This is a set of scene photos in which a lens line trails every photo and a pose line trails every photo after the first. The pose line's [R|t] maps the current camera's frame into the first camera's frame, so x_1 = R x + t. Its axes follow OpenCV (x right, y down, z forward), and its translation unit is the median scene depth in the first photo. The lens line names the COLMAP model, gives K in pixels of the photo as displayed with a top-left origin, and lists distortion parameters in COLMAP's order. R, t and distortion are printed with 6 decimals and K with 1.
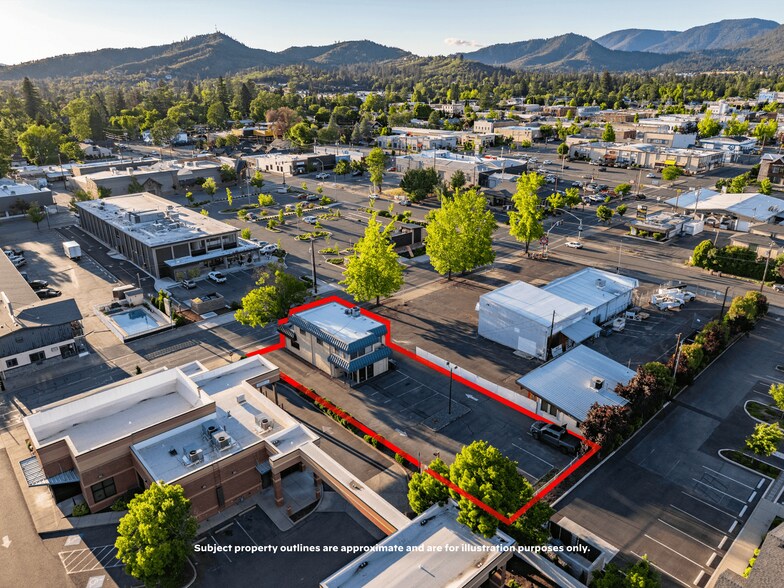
lens RADIAL K [[550.1, 0, 395.4], [0, 550.1, 291.7], [0, 0, 1]] dist [-0.048501, 0.019849]
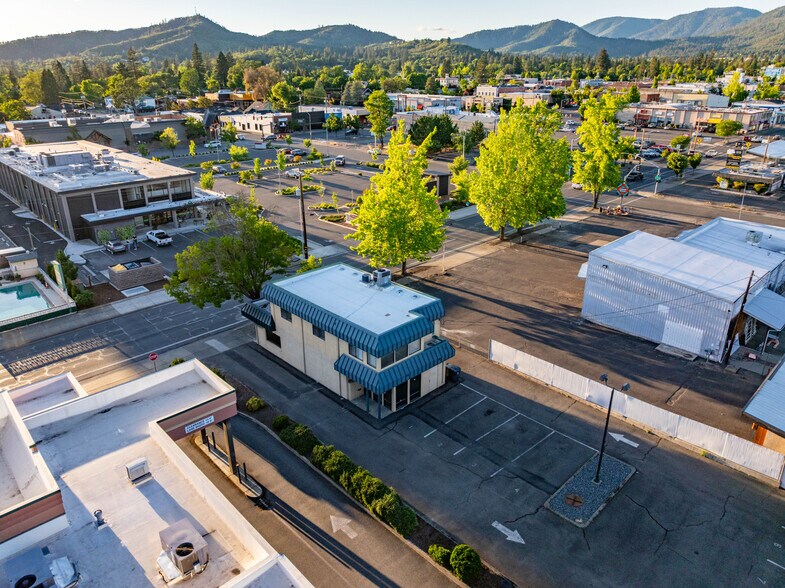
lens RADIAL K [[550.8, 0, 395.2], [0, 550.8, 291.7], [0, 0, 1]] dist [-0.048501, 0.019849]
pose [[0.999642, -0.006040, 0.026080, -0.049706], [0.005539, 0.999800, 0.019221, 0.027023], [-0.026191, -0.019069, 0.999475, 0.300232]]
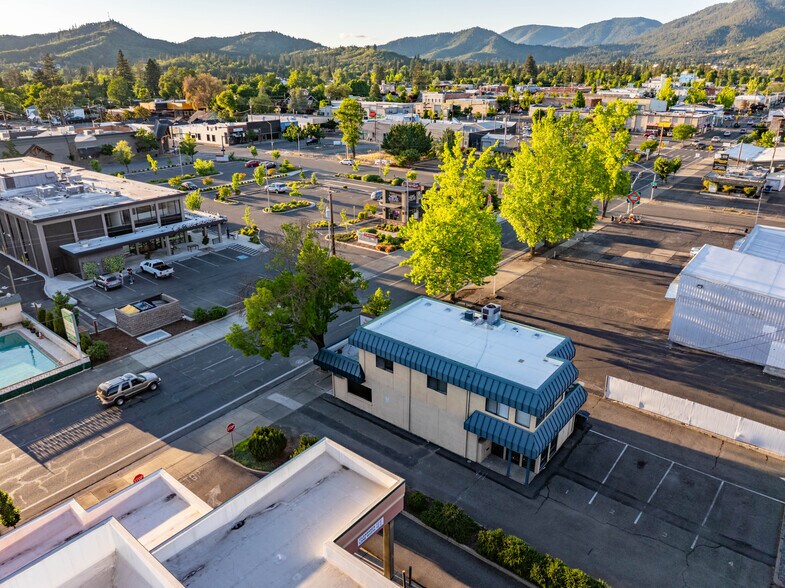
lens RADIAL K [[550.8, 0, 395.9], [0, 550.8, 292.8], [0, 0, 1]] dist [-0.048501, 0.019849]
pose [[0.987870, -0.054316, 0.145471, -0.149564], [0.052887, 0.998507, 0.013674, 0.004758], [-0.145997, -0.005815, 0.989268, 0.359555]]
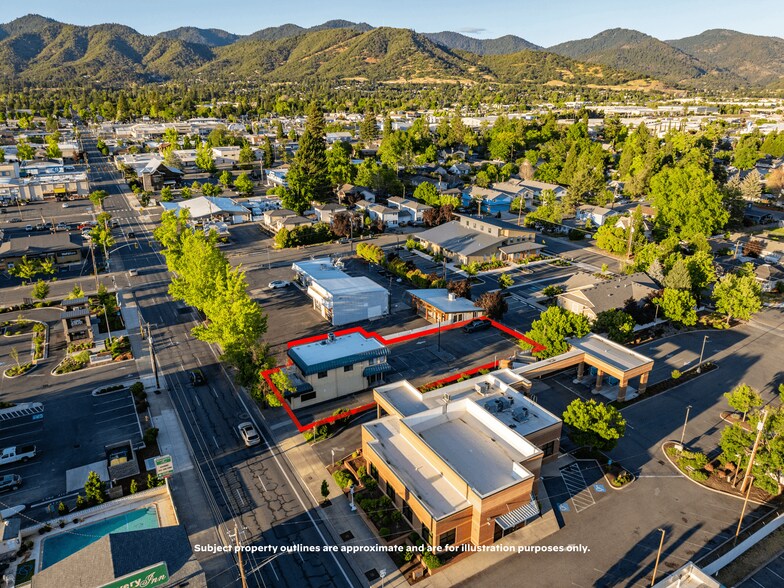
lens RADIAL K [[550.1, 0, 396.6], [0, 550.1, 293.2], [0, 0, 1]] dist [-0.048501, 0.019849]
pose [[0.212156, -0.328703, 0.920296, -0.693968], [0.351406, 0.904402, 0.242016, -0.178045], [-0.911868, 0.272052, 0.307383, 0.342742]]
